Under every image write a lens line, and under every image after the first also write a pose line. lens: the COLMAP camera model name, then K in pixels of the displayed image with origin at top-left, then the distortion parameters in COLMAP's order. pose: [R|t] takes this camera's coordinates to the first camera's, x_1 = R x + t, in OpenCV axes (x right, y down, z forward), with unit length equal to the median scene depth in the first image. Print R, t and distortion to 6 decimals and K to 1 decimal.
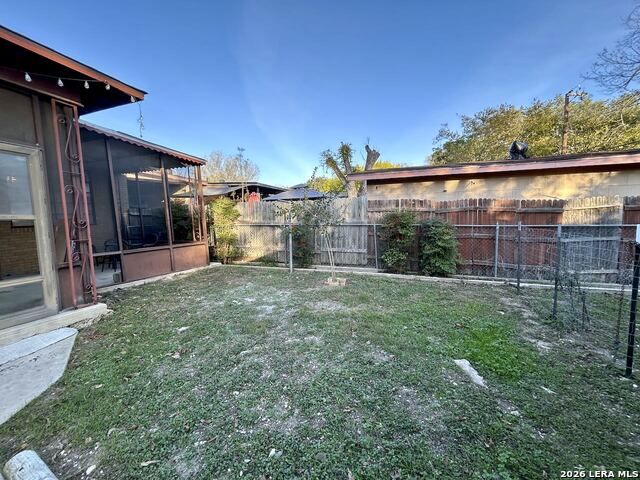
lens RADIAL K [[256.2, 0, 320.0], [0, 256.2, 240.0], [0, 0, 1]] dist [-0.000936, 0.000114]
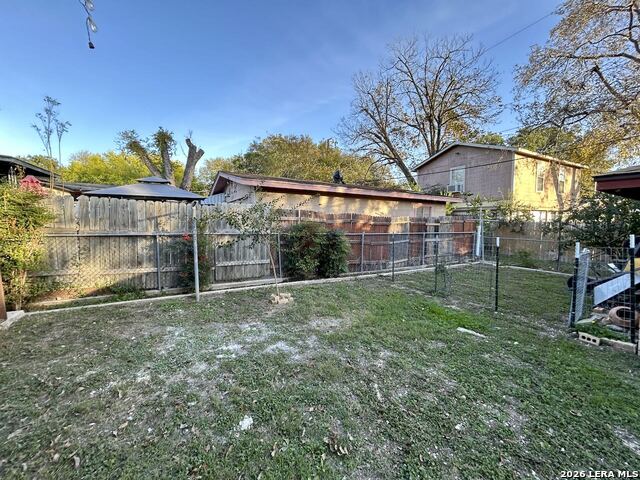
lens RADIAL K [[256.2, 0, 320.0], [0, 256.2, 240.0], [0, 0, 1]] dist [-0.000936, 0.000114]
pose [[0.657046, -0.031256, 0.753203, -0.501598], [0.040181, 0.999172, 0.006411, -0.042538], [-0.752779, 0.026052, 0.657757, 0.277219]]
